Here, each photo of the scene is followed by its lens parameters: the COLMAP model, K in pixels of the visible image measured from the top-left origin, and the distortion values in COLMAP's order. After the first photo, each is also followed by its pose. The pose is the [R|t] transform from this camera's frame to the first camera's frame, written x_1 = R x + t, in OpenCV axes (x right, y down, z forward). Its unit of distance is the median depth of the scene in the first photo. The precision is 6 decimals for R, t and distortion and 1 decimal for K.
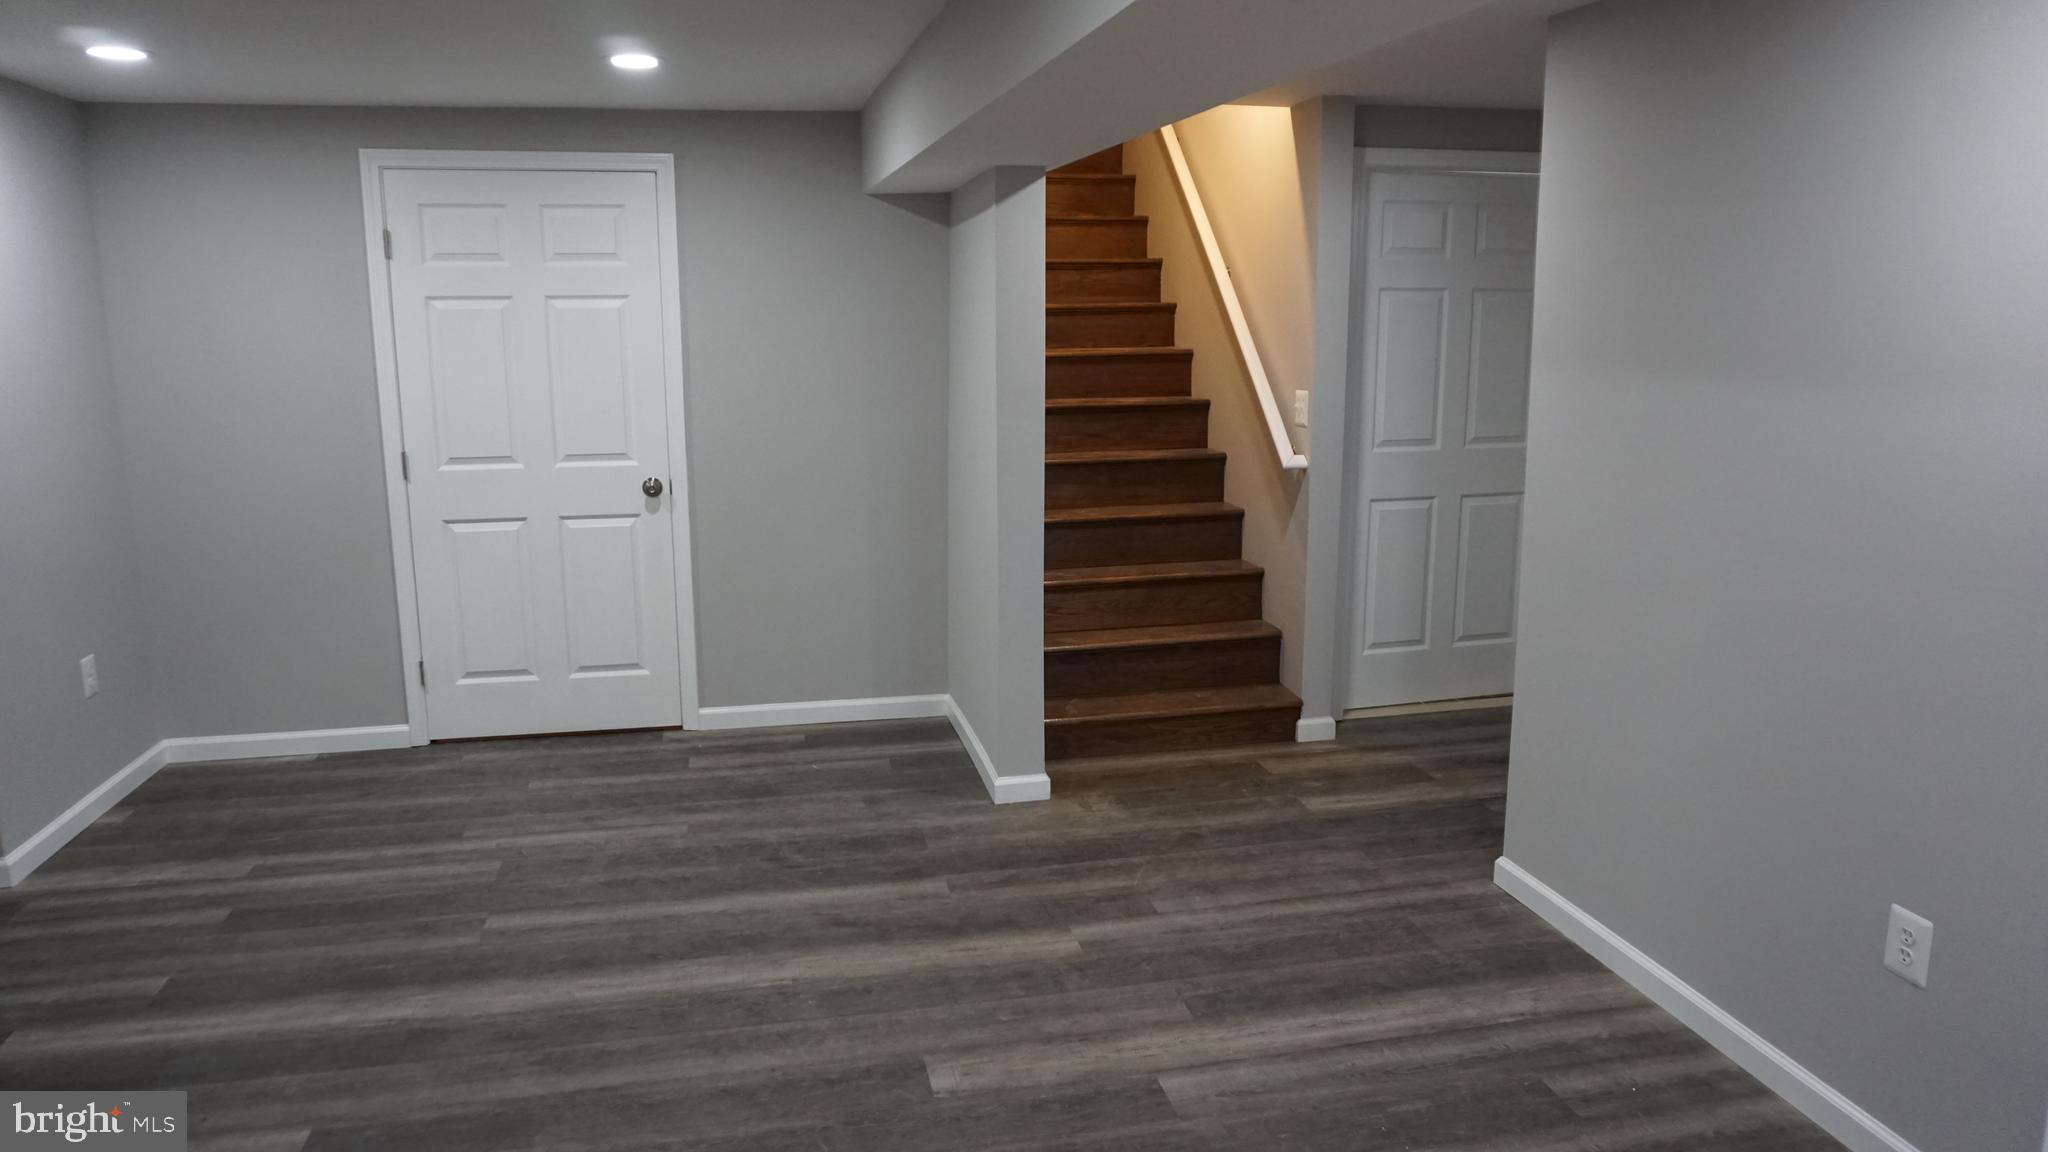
lens RADIAL K [[1360.7, 0, 1015.5], [0, 1360.7, 575.8], [0, 0, 1]] dist [-0.051473, 0.022530]
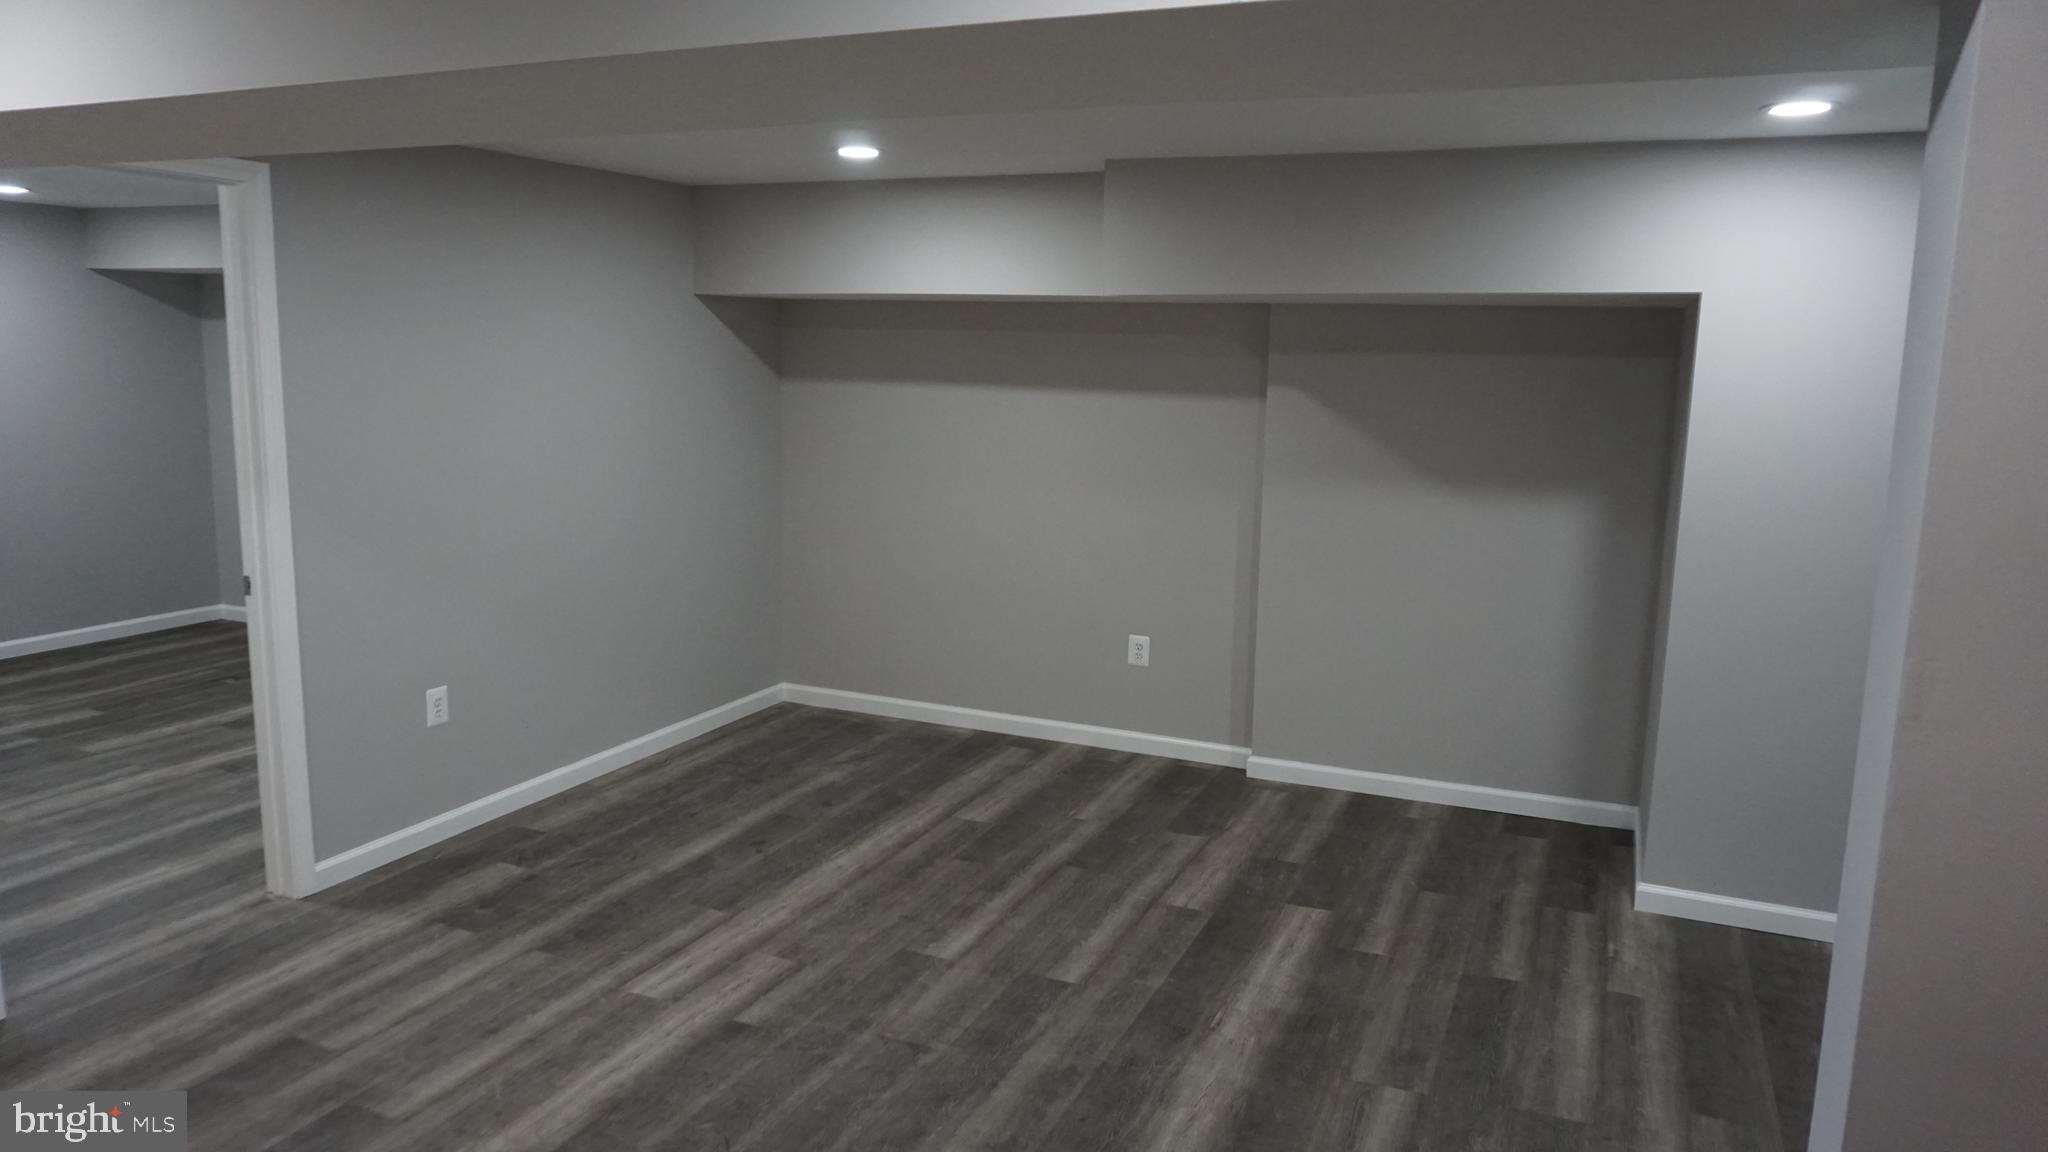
lens RADIAL K [[1360.7, 0, 1015.5], [0, 1360.7, 575.8], [0, 0, 1]] dist [-0.051473, 0.022530]
pose [[-0.587270, 0.128851, -0.799069, 0.469745], [-0.174209, 0.943986, 0.280253, -0.297341], [0.790421, 0.303789, -0.531928, 1.349424]]
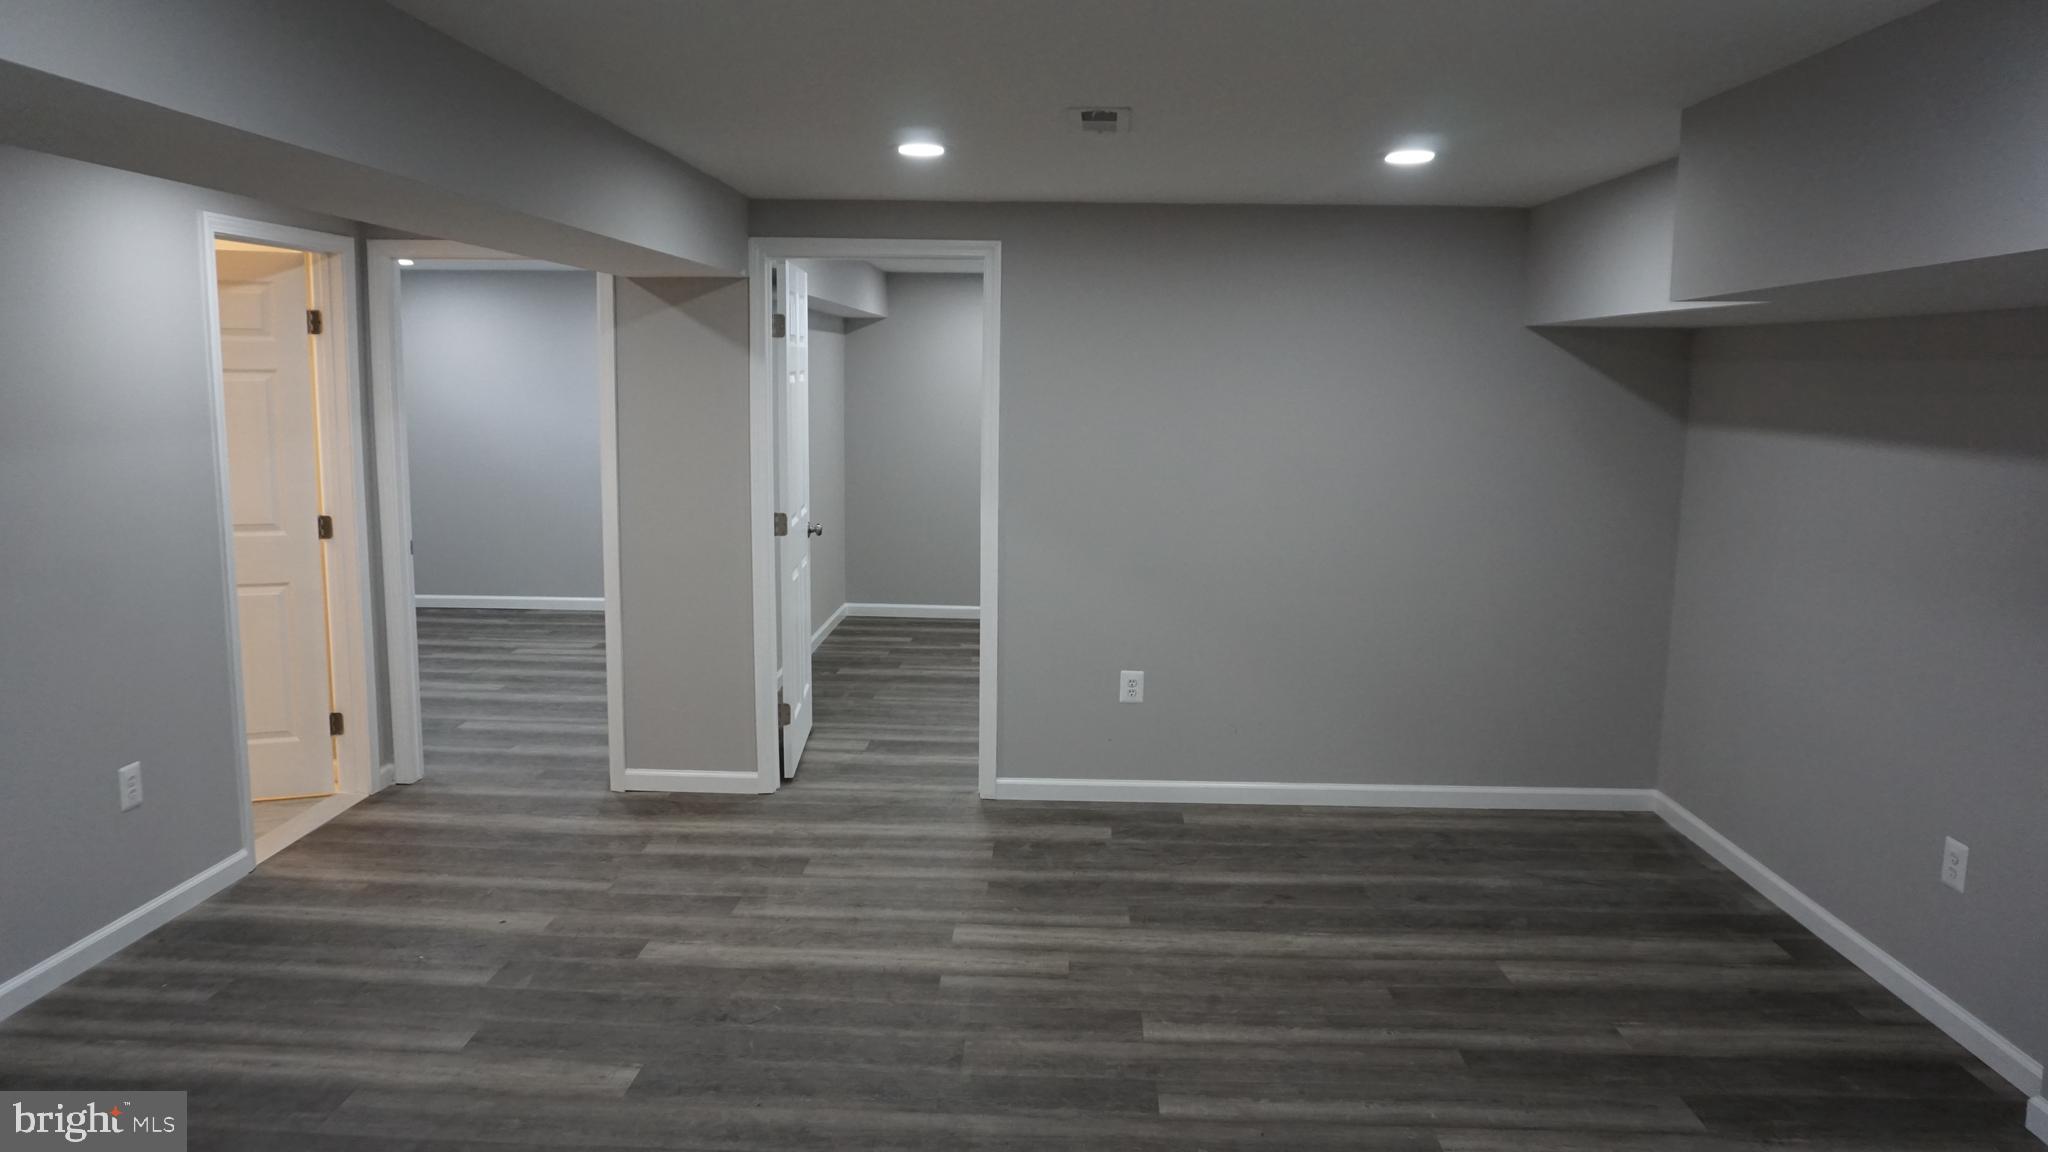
lens RADIAL K [[1360.7, 0, 1015.5], [0, 1360.7, 575.8], [0, 0, 1]] dist [-0.051473, 0.022530]
pose [[-0.968709, -0.042408, 0.244550, -0.581484], [0.042078, 0.942971, 0.330204, -0.350772], [-0.244606, 0.330162, -0.911680, 1.675363]]
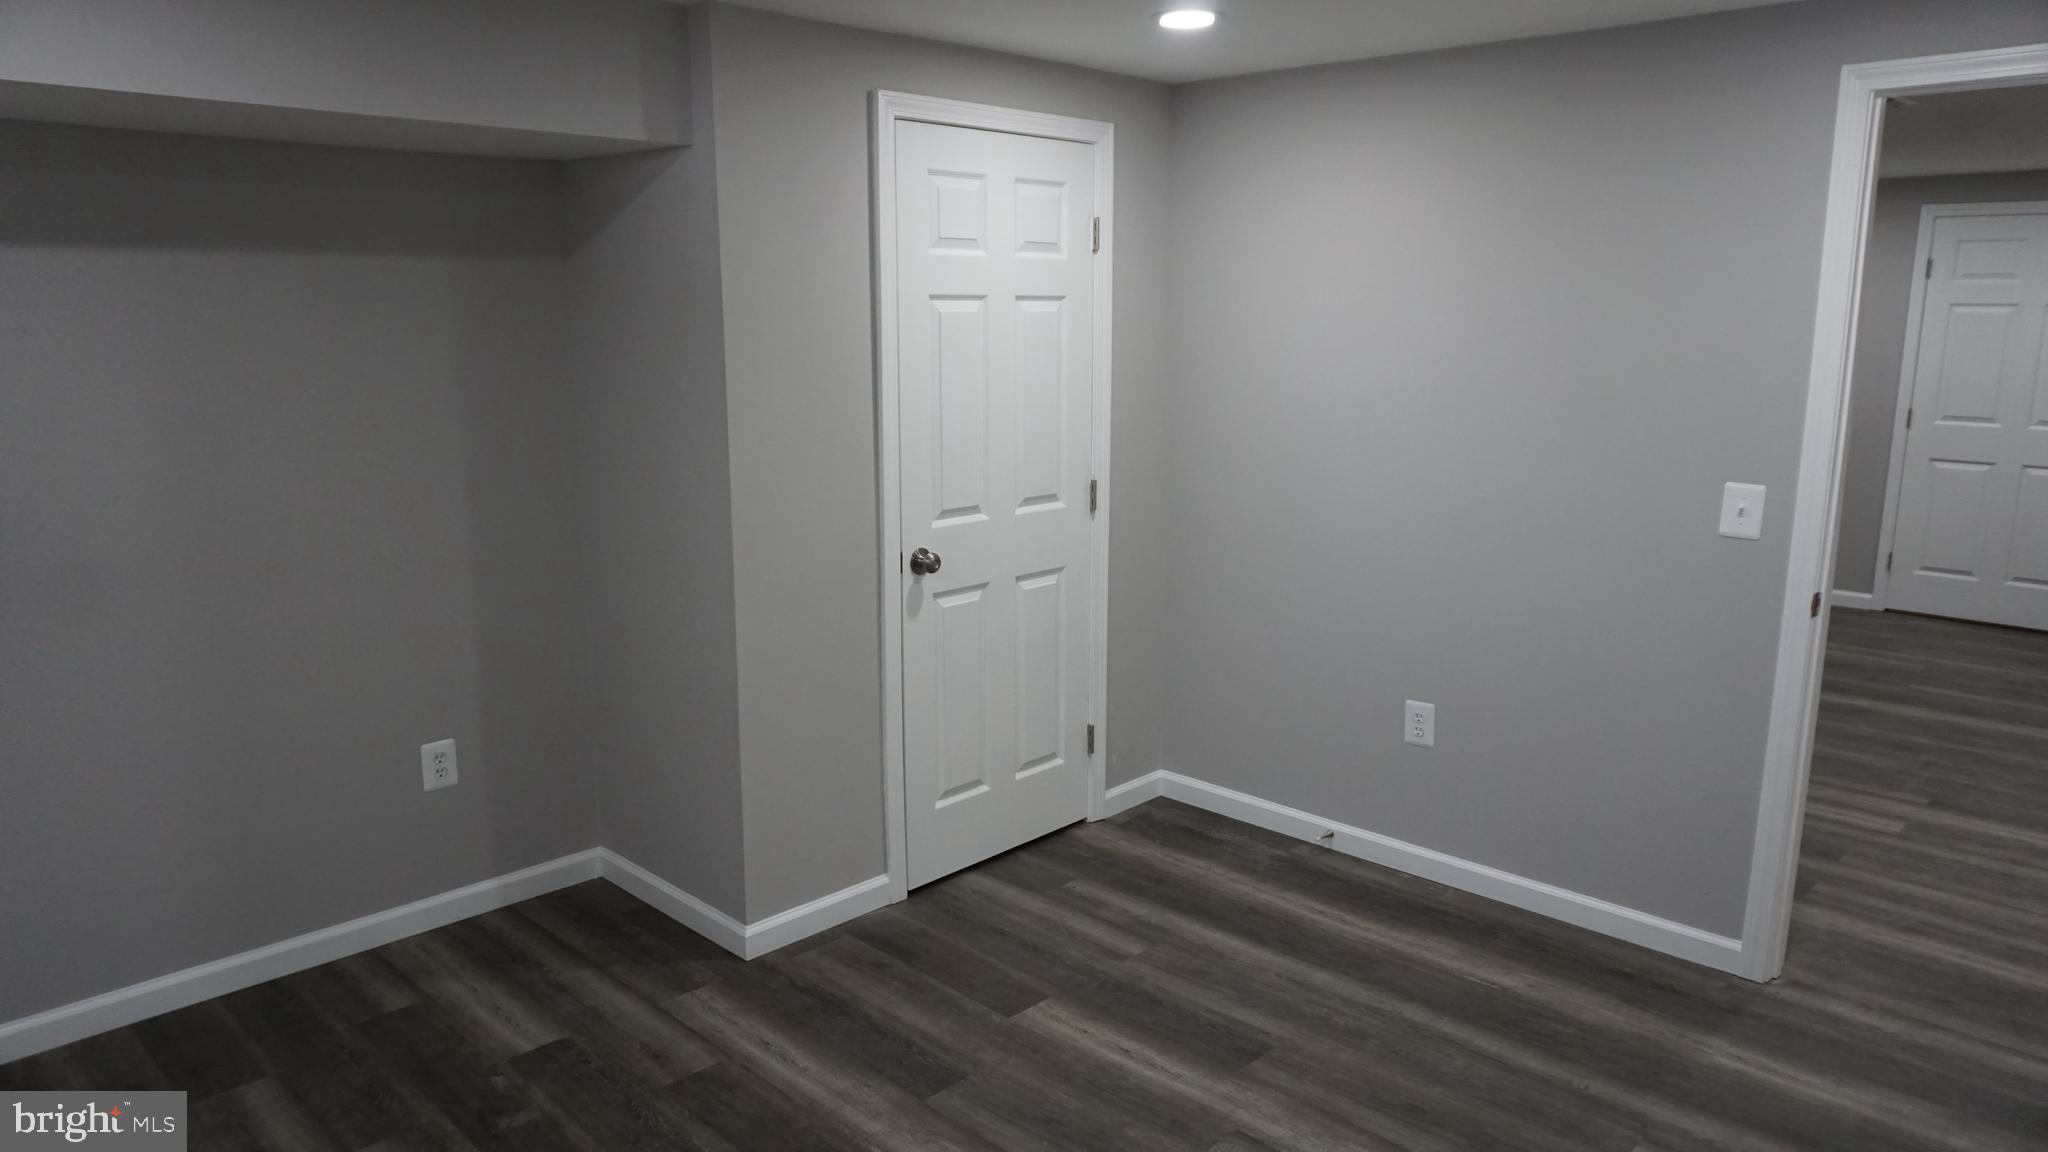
lens RADIAL K [[1360.7, 0, 1015.5], [0, 1360.7, 575.8], [0, 0, 1]] dist [-0.051473, 0.022530]
pose [[0.547598, 0.169924, -0.819306, 0.372305], [-0.167158, 0.981641, 0.091869, 0.184343], [0.819875, 0.086646, 0.565948, -0.964021]]
